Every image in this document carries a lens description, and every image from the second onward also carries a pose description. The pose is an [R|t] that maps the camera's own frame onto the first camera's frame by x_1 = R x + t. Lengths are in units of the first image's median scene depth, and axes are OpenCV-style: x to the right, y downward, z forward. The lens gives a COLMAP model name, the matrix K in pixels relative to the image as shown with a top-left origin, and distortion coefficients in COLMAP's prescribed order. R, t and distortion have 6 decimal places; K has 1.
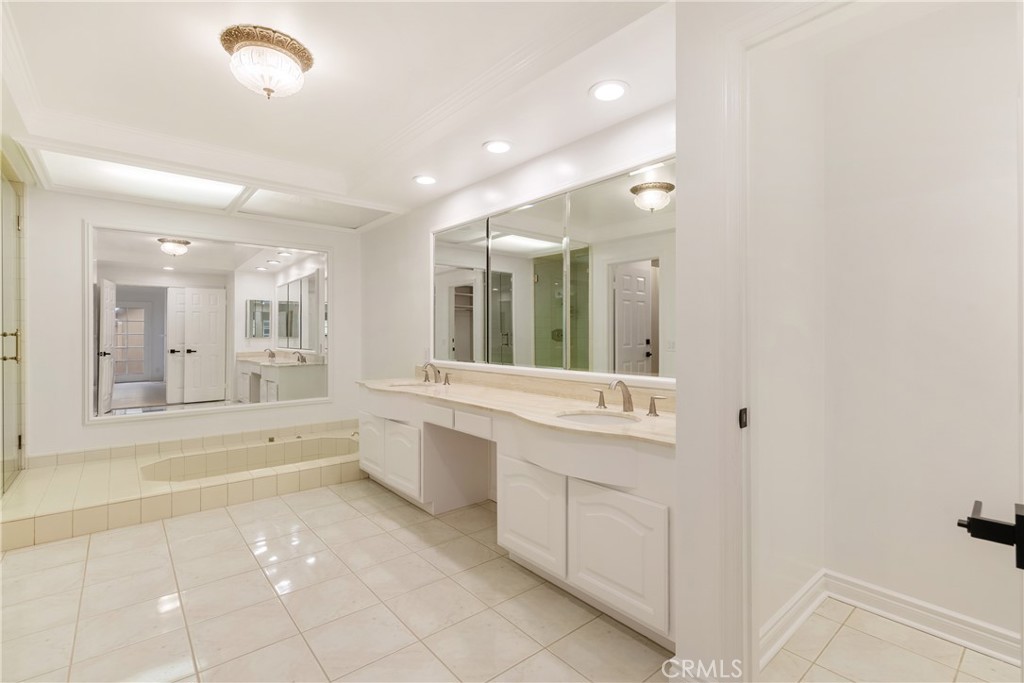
lens RADIAL K [[466.3, 0, 515.0], [0, 466.3, 339.8], [0, 0, 1]] dist [-0.000341, -0.000118]
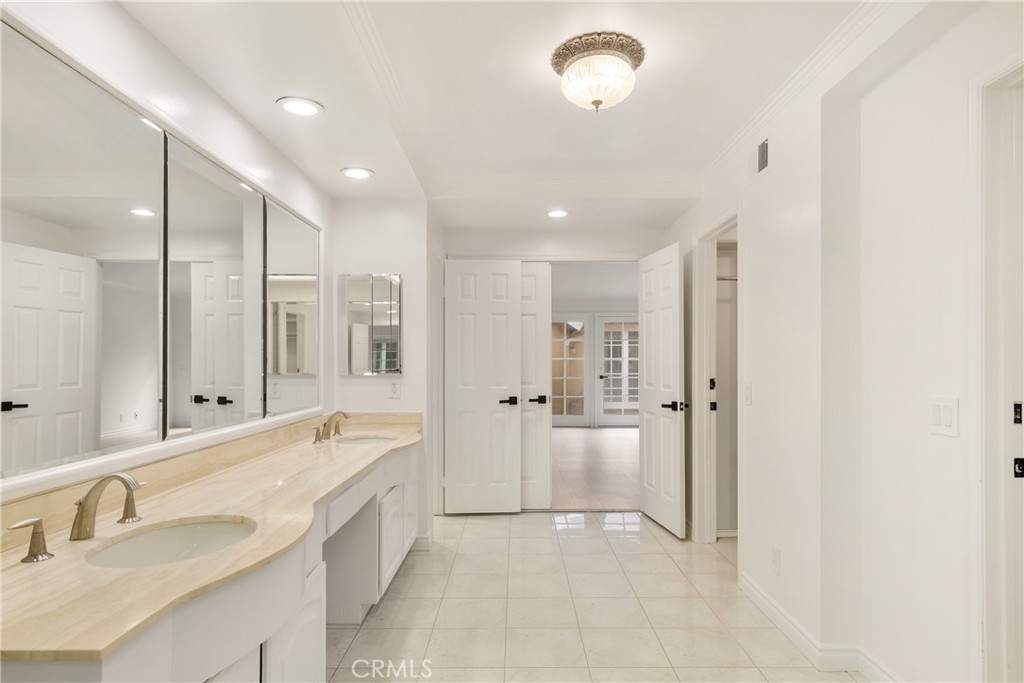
lens RADIAL K [[562.4, 0, 500.2], [0, 562.4, 357.6], [0, 0, 1]] dist [0.004787, 0.000693]
pose [[-0.745525, 0.006355, 0.666447, -0.910222], [0.004816, 0.999980, -0.004148, -0.038027], [-0.666460, 0.000117, -0.745541, 1.575877]]
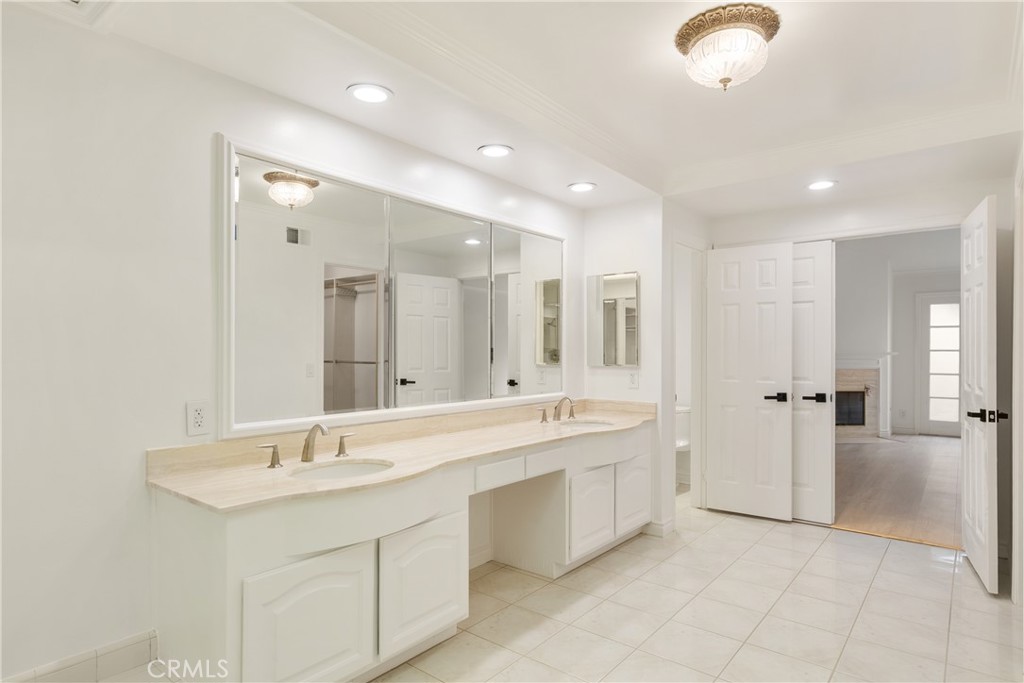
lens RADIAL K [[550.8, 0, 512.7], [0, 550.8, 348.9], [0, 0, 1]] dist [0.003165, -0.000326]
pose [[-0.176202, 0.004689, 0.984343, -1.181402], [0.003027, 0.999987, -0.004222, -0.043854], [-0.984349, 0.002236, -0.176214, 1.266219]]
